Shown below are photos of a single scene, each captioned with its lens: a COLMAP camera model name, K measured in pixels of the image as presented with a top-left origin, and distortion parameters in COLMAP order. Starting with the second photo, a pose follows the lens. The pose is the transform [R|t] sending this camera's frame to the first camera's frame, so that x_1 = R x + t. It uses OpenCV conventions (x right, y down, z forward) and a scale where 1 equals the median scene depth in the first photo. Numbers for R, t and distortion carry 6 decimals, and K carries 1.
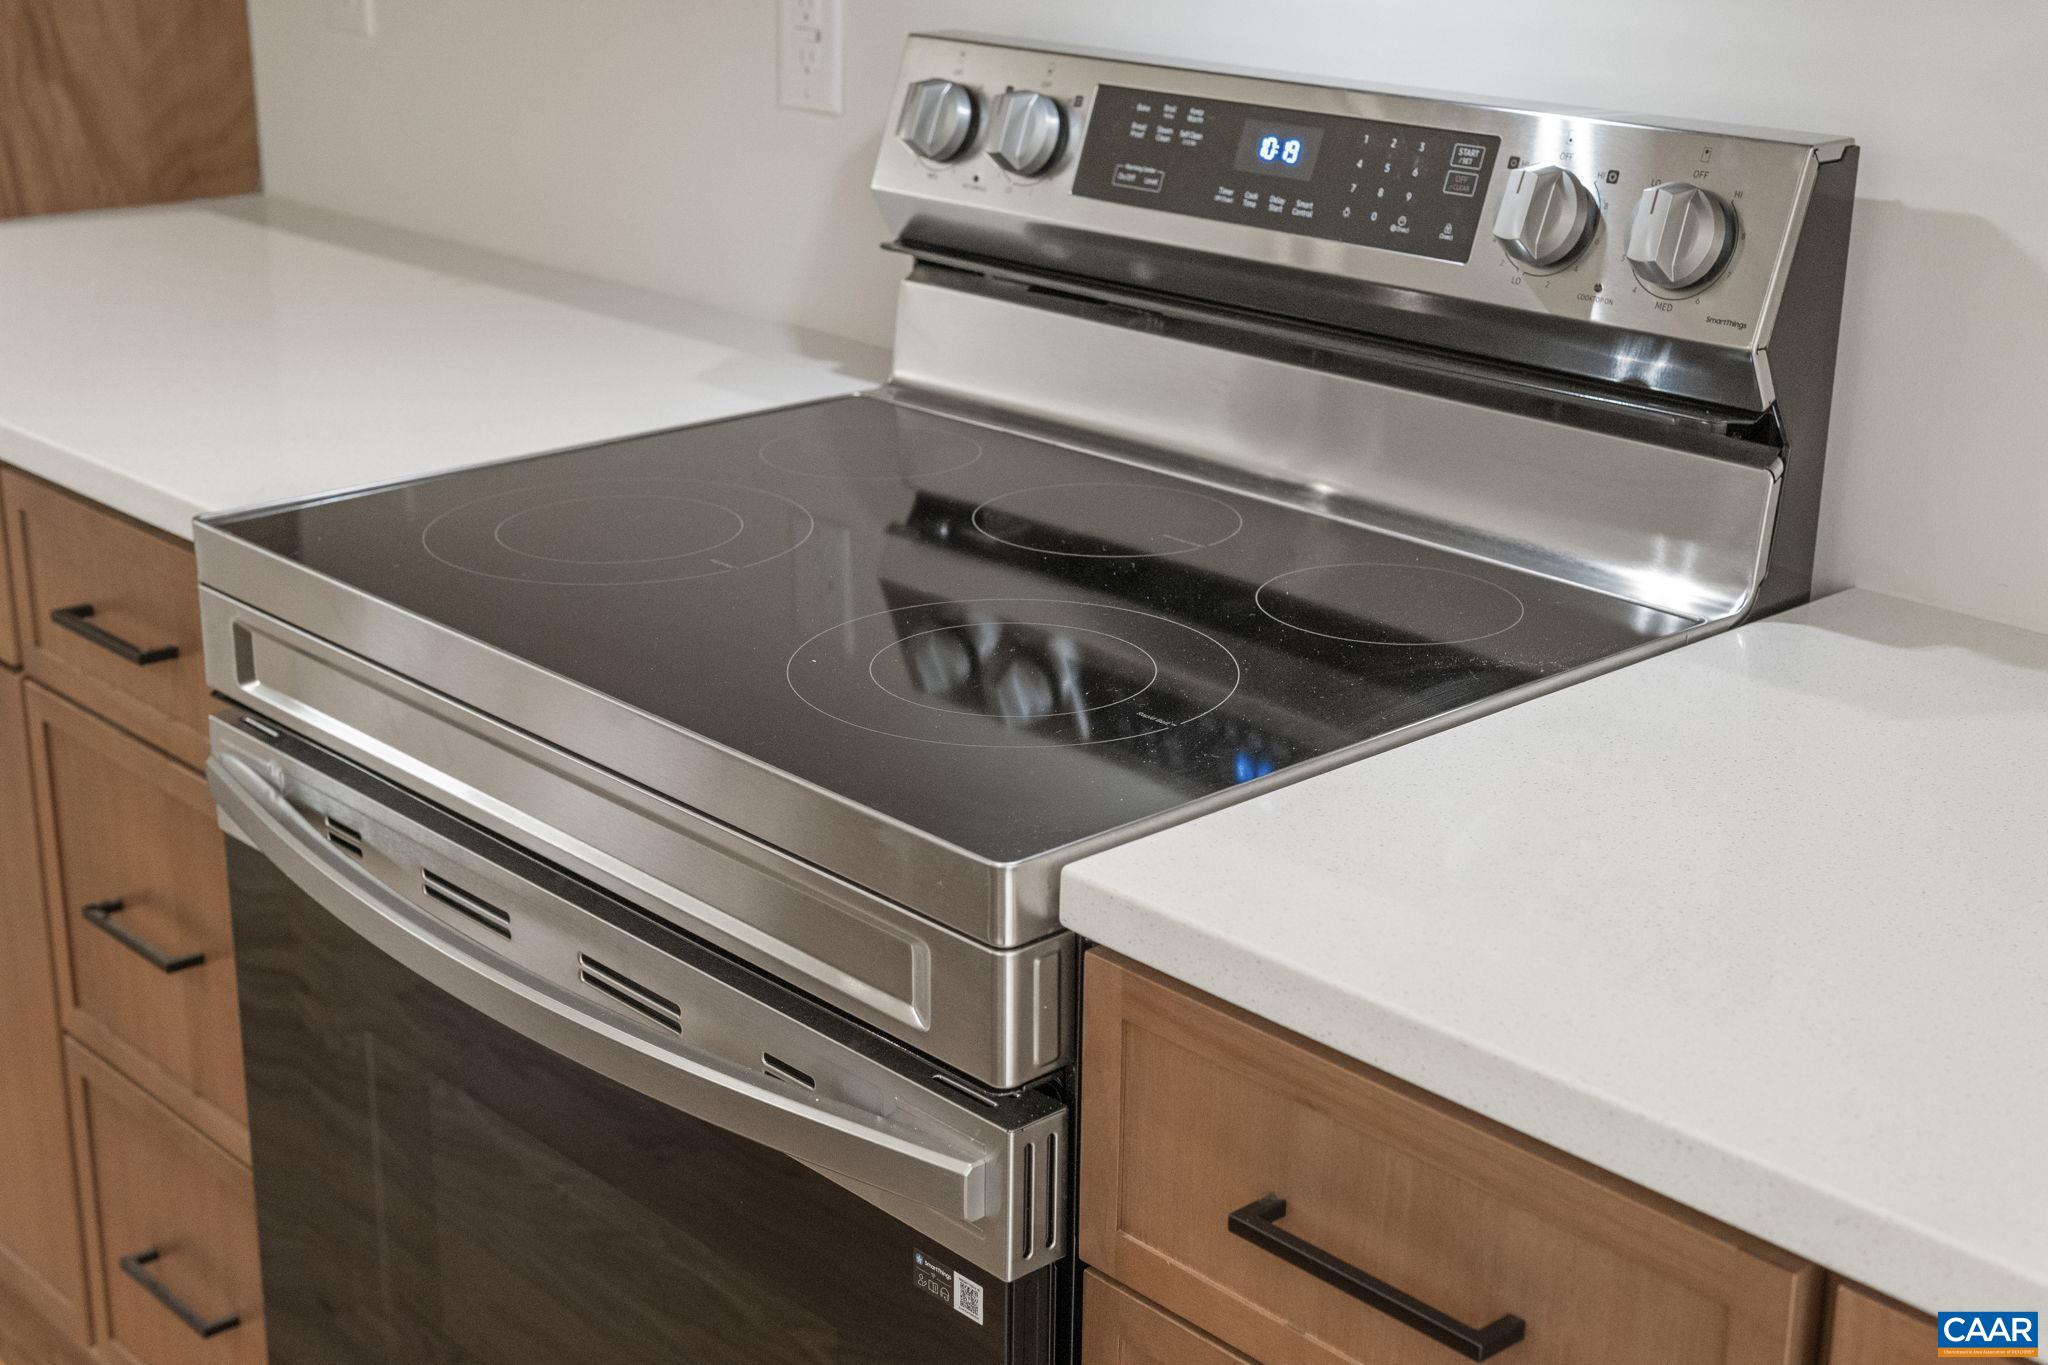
lens RADIAL K [[2599.8, 0, 1024.0], [0, 2599.8, 682.5], [0, 0, 1]] dist [0.065178, -0.013111]
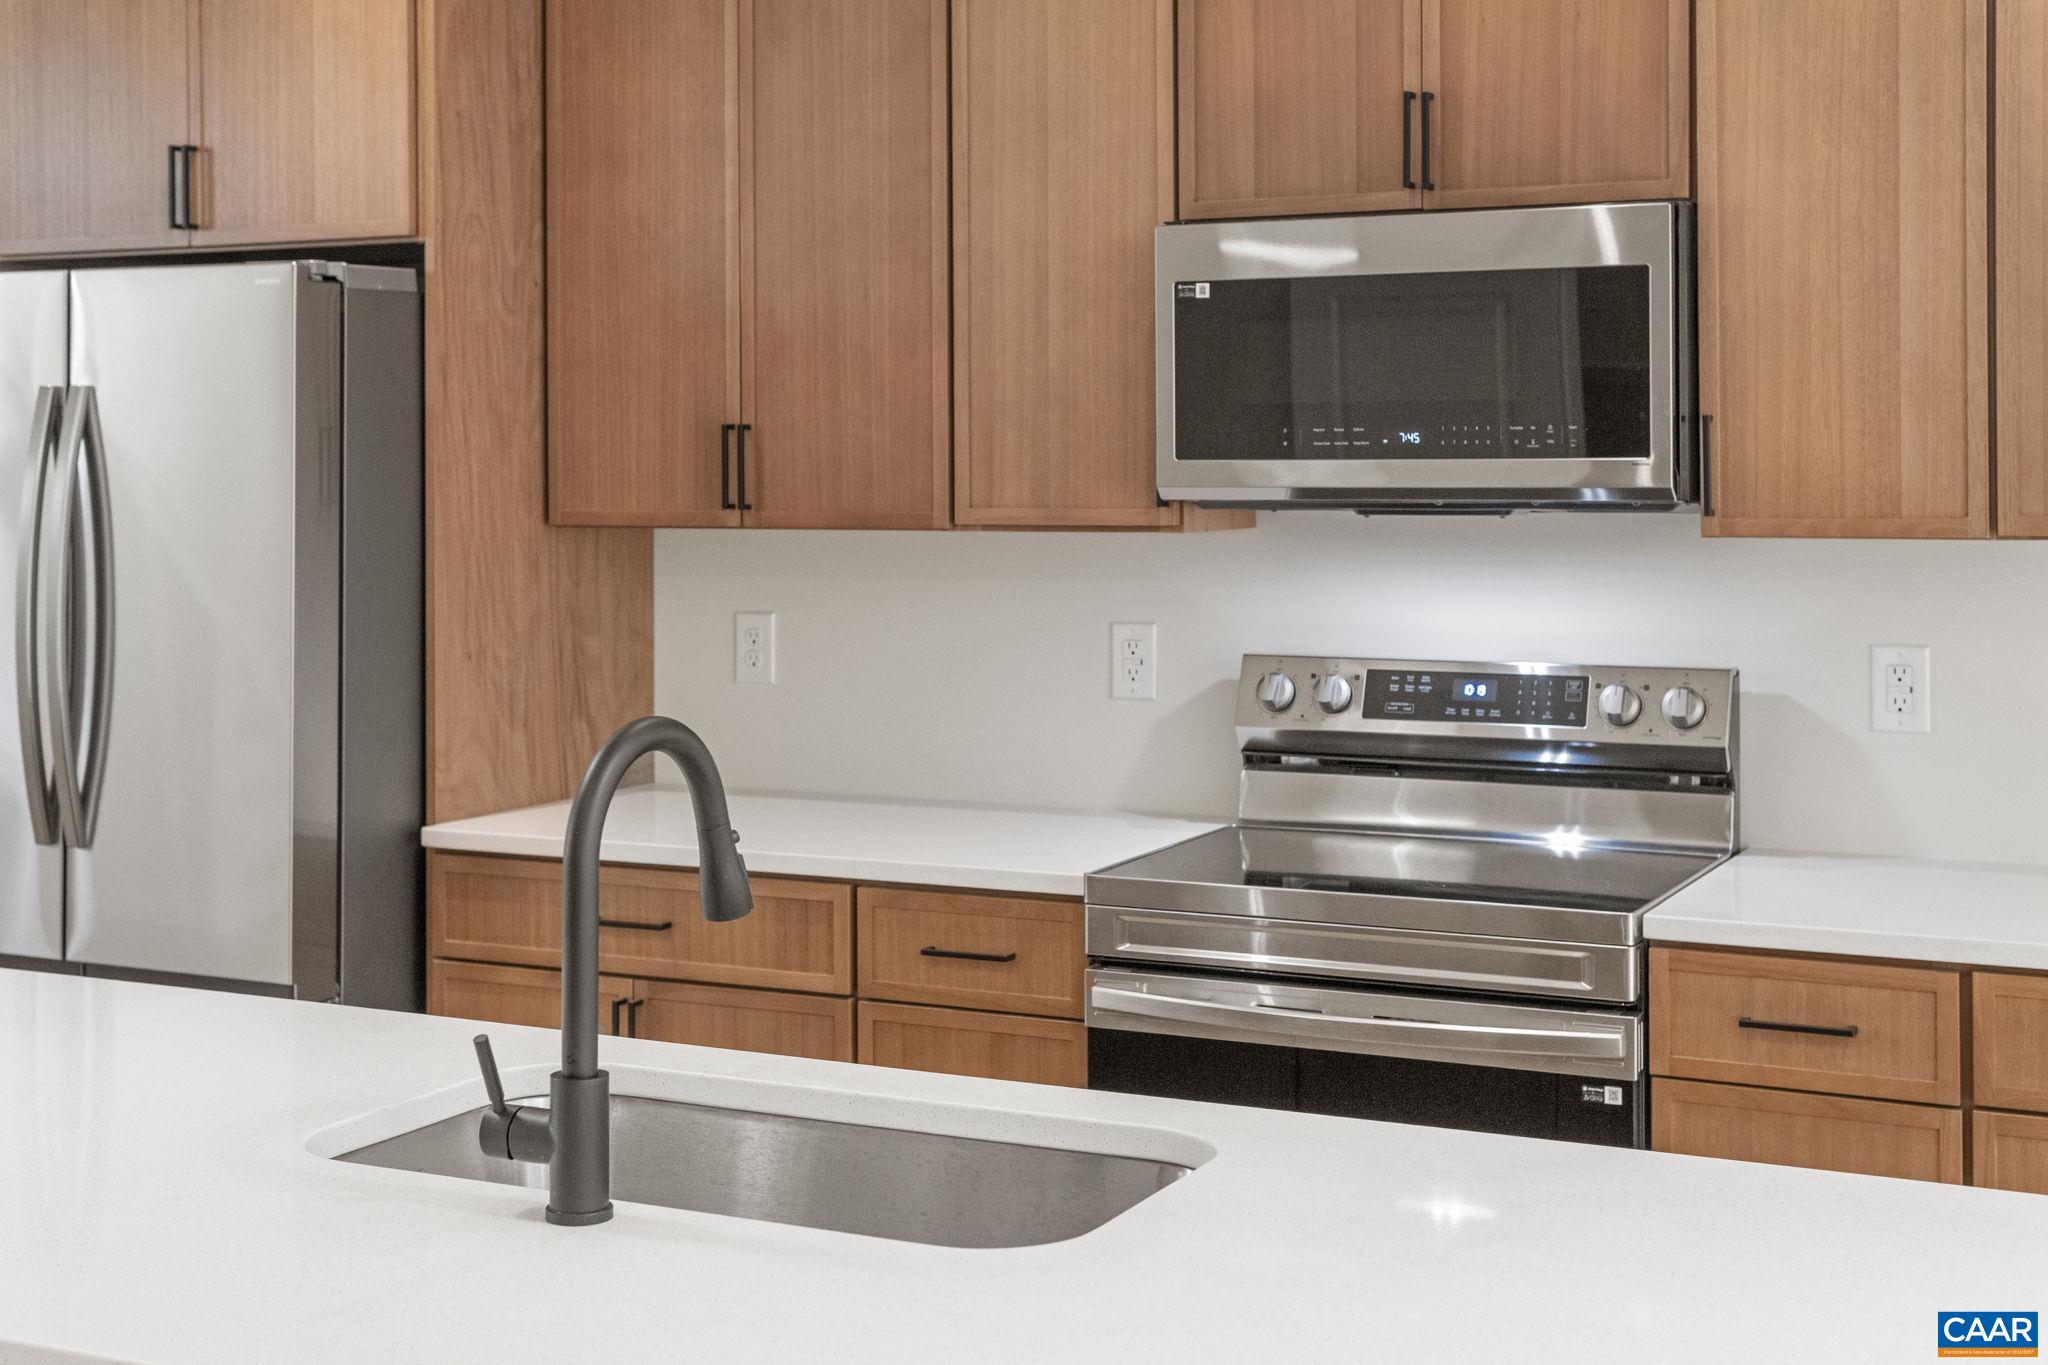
lens RADIAL K [[2599.8, 0, 1024.0], [0, 2599.8, 682.5], [0, 0, 1]] dist [0.065178, -0.013111]
pose [[0.923440, -0.039461, 0.381708, -1.151766], [0.137728, 0.962506, -0.233693, 0.273549], [-0.358175, 0.268373, 0.894252, -0.922146]]
